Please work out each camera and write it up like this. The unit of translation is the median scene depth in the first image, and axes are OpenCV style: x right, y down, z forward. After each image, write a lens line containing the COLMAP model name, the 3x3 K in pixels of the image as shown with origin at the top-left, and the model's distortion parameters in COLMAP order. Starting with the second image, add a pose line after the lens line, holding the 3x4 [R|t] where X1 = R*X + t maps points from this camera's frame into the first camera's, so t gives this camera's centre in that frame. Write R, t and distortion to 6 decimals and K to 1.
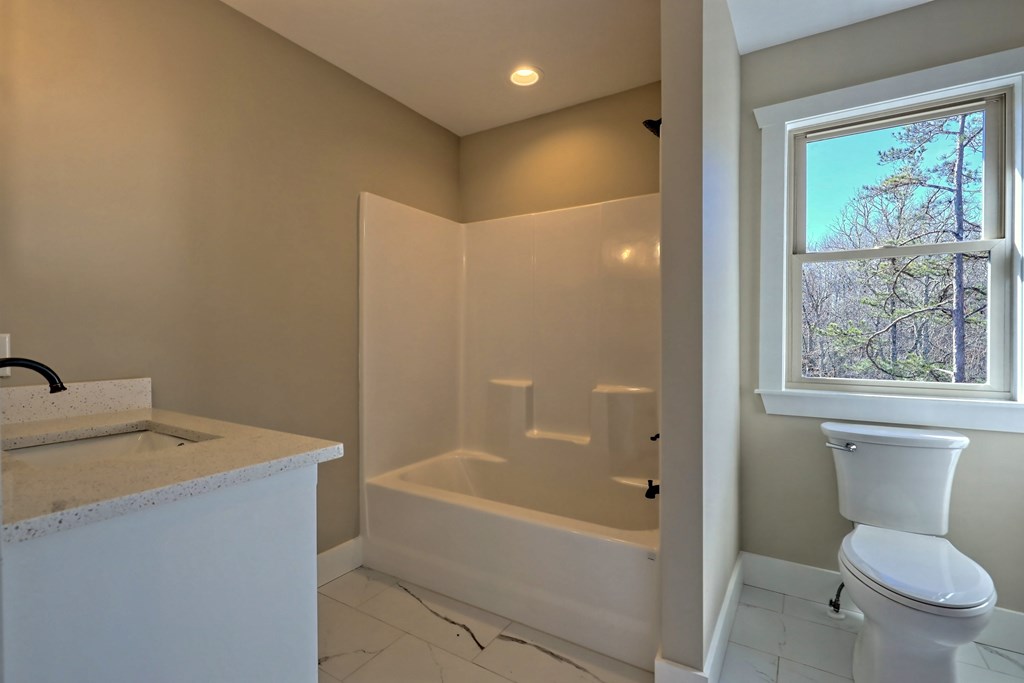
lens RADIAL K [[473.6, 0, 506.7], [0, 473.6, 337.2], [0, 0, 1]] dist [0.001734, -0.000463]
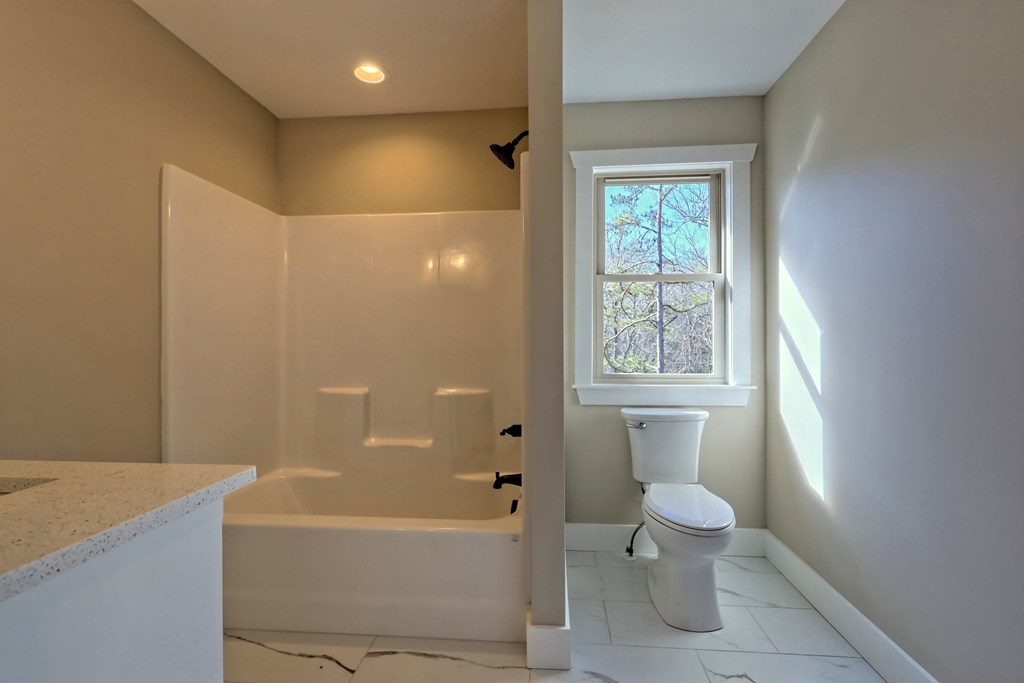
lens RADIAL K [[472.2, 0, 515.7], [0, 472.2, 339.2], [0, 0, 1]] dist [-0.000416, -0.000167]
pose [[0.885835, -0.000985, 0.463999, -0.162808], [0.004355, 0.999971, -0.006192, 0.001004], [-0.463979, 0.007506, 0.885814, 0.009870]]
